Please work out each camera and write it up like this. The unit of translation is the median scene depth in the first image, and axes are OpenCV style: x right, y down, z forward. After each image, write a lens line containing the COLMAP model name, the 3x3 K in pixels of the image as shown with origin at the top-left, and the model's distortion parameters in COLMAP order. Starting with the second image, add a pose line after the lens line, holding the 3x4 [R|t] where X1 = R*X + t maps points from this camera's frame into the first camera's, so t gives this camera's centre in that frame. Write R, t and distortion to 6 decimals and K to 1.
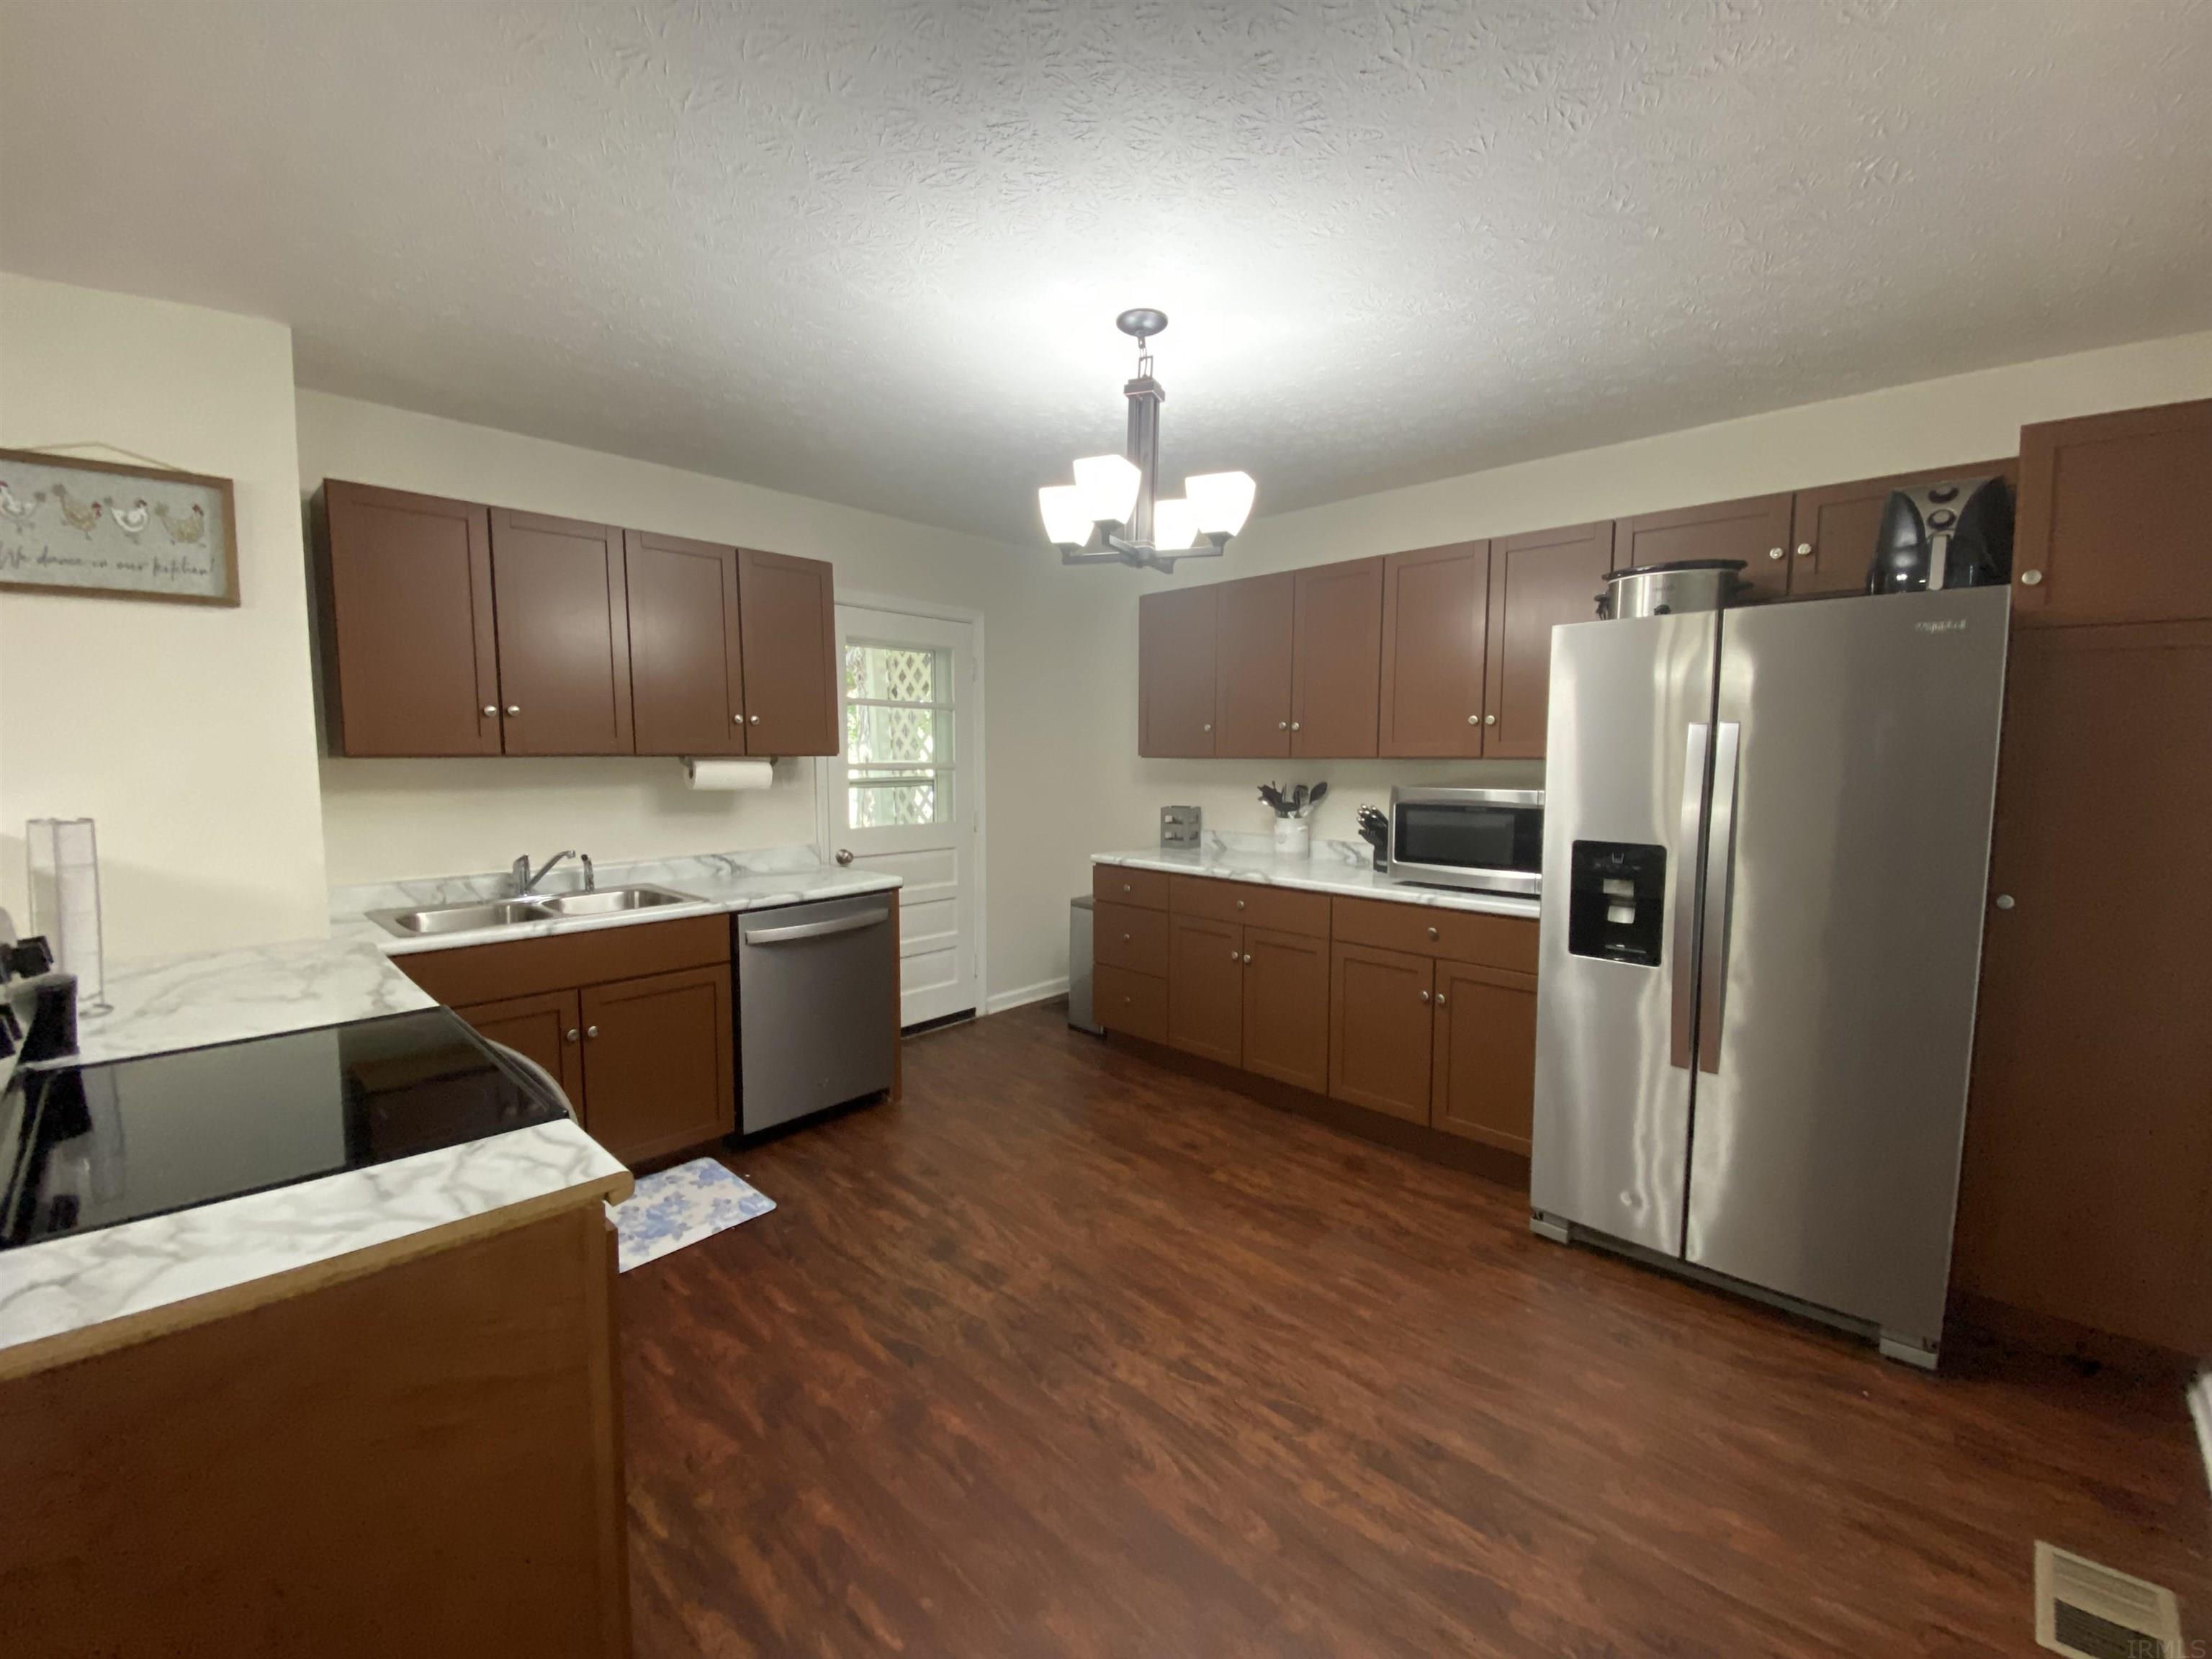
lens RADIAL K [[897.7, 0, 1096.0], [0, 897.7, 827.3], [0, 0, 1]] dist [0.021305, -0.019528]
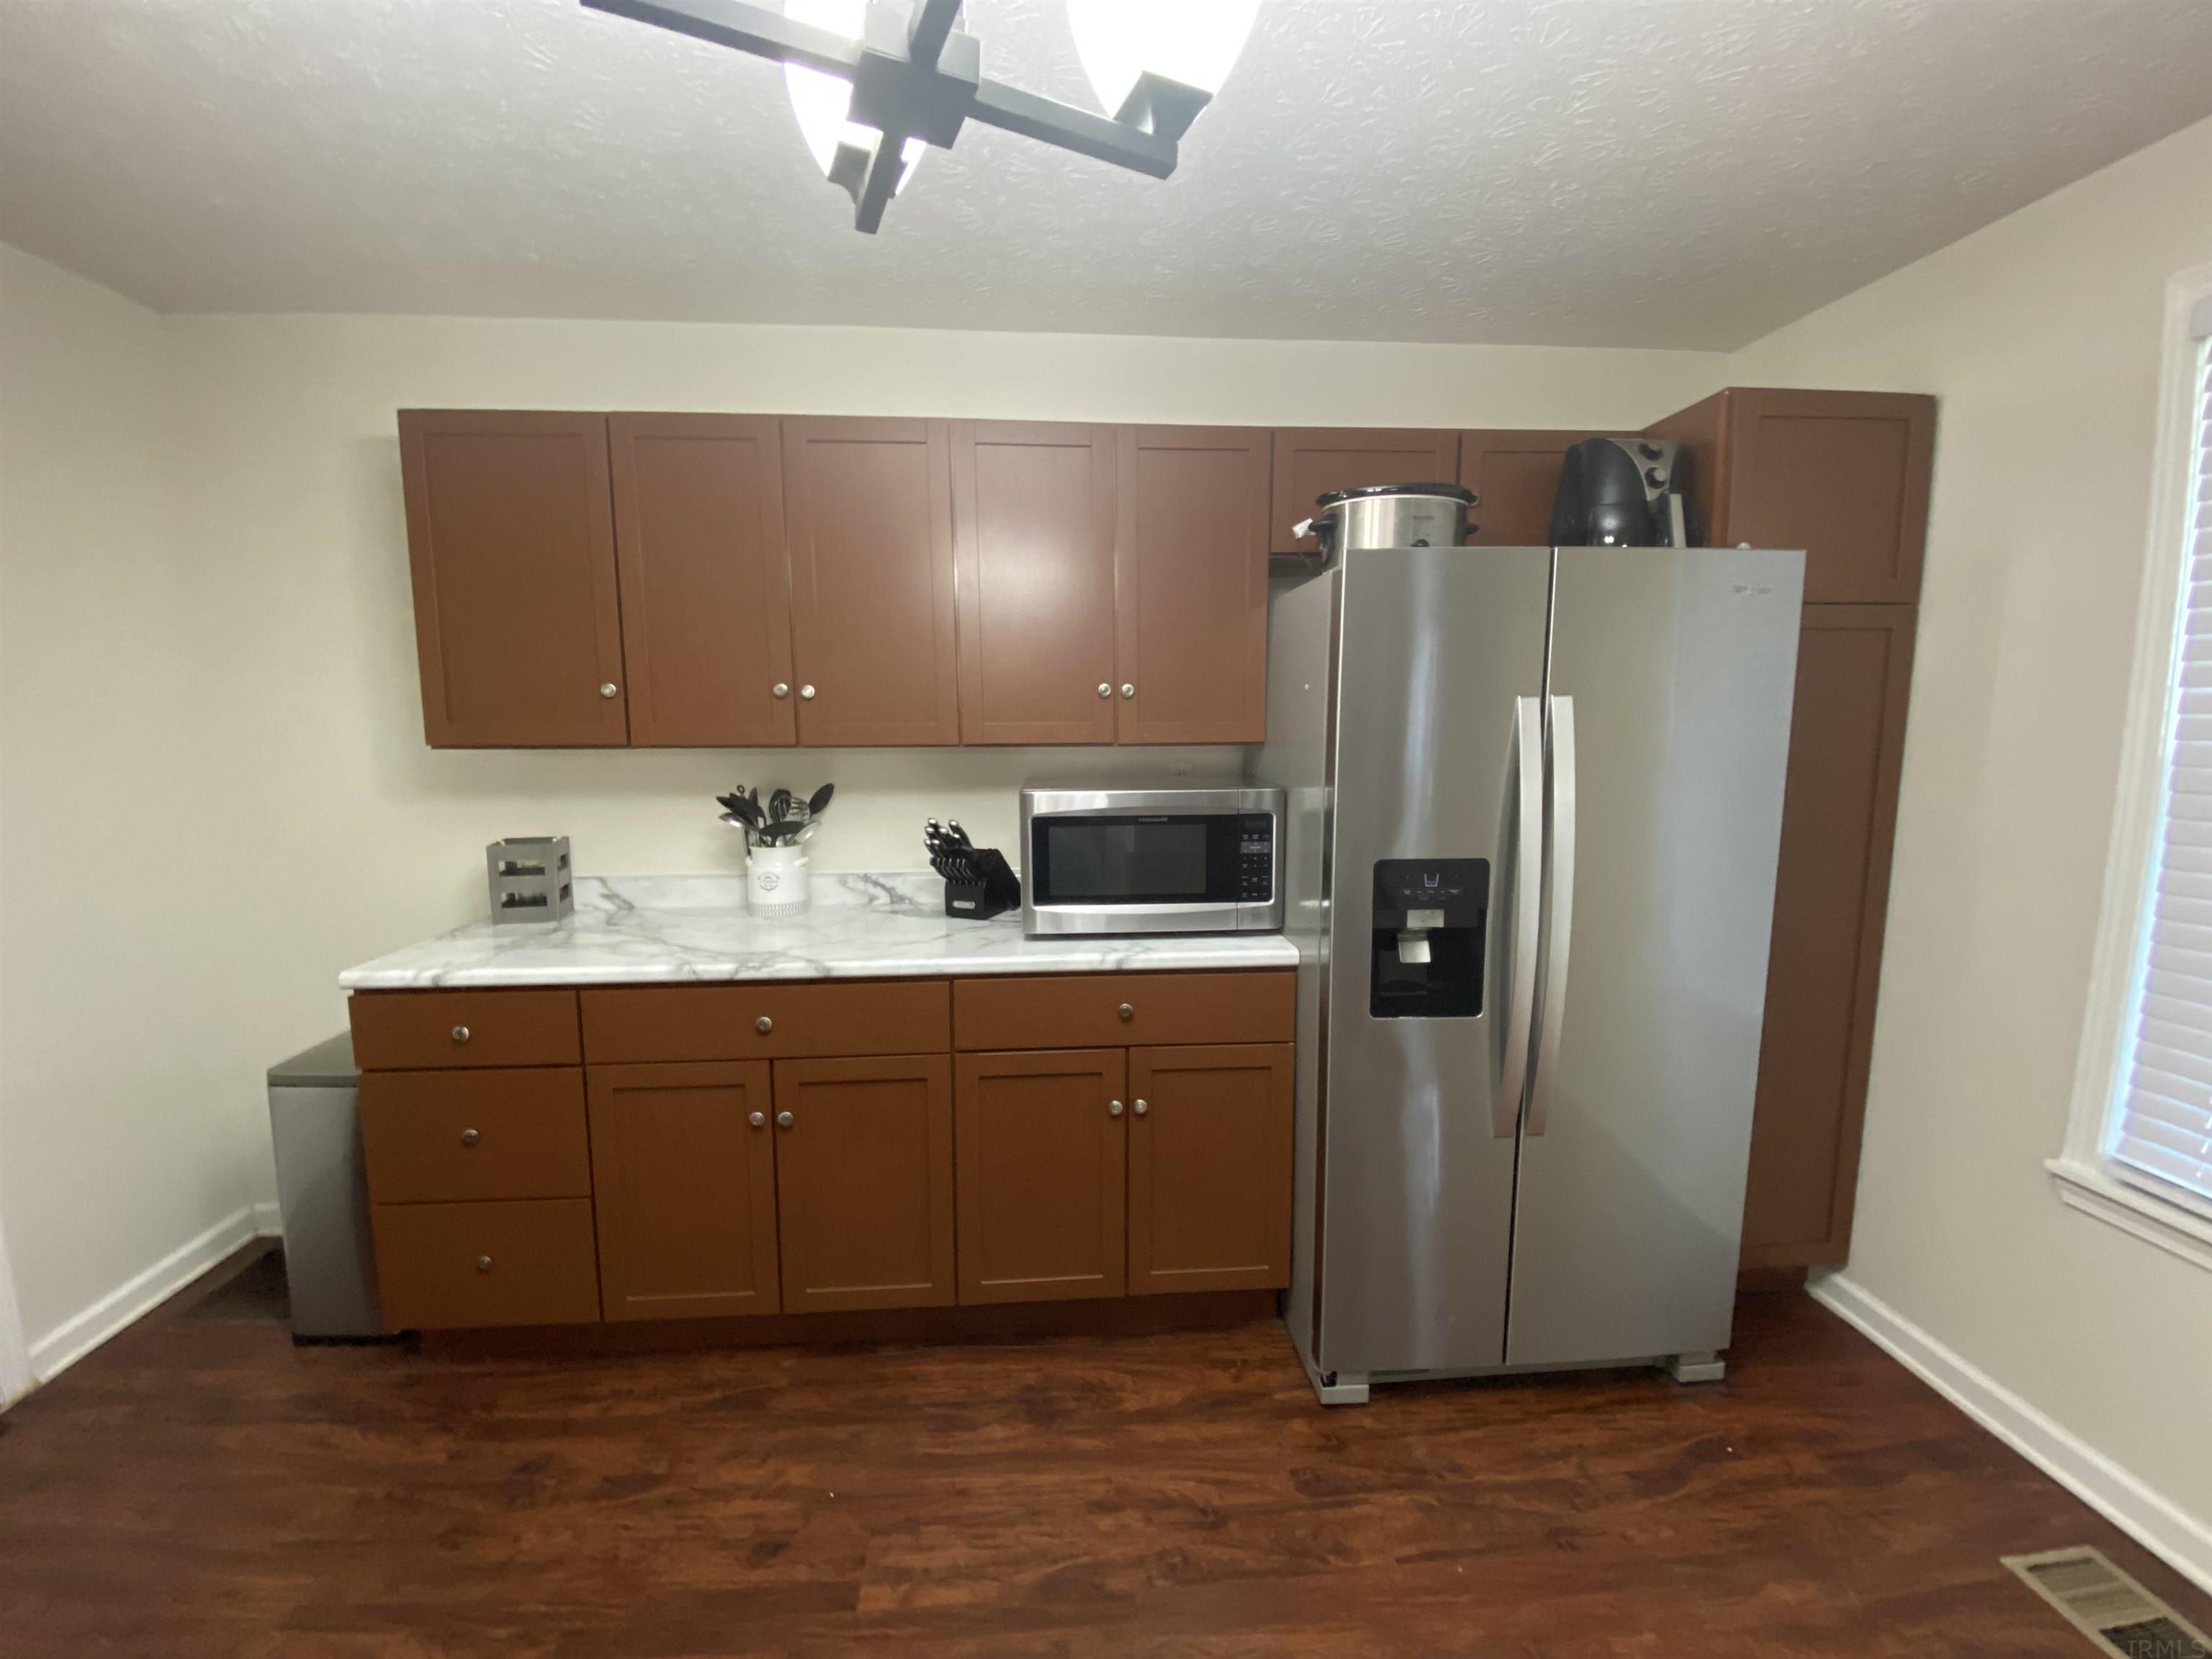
lens RADIAL K [[897.7, 0, 1096.0], [0, 897.7, 827.3], [0, 0, 1]] dist [0.021305, -0.019528]
pose [[0.661189, -0.090358, 0.744758, -0.123996], [0.069580, 0.995827, 0.059047, -0.060914], [-0.746986, 0.012779, 0.664717, 0.624676]]
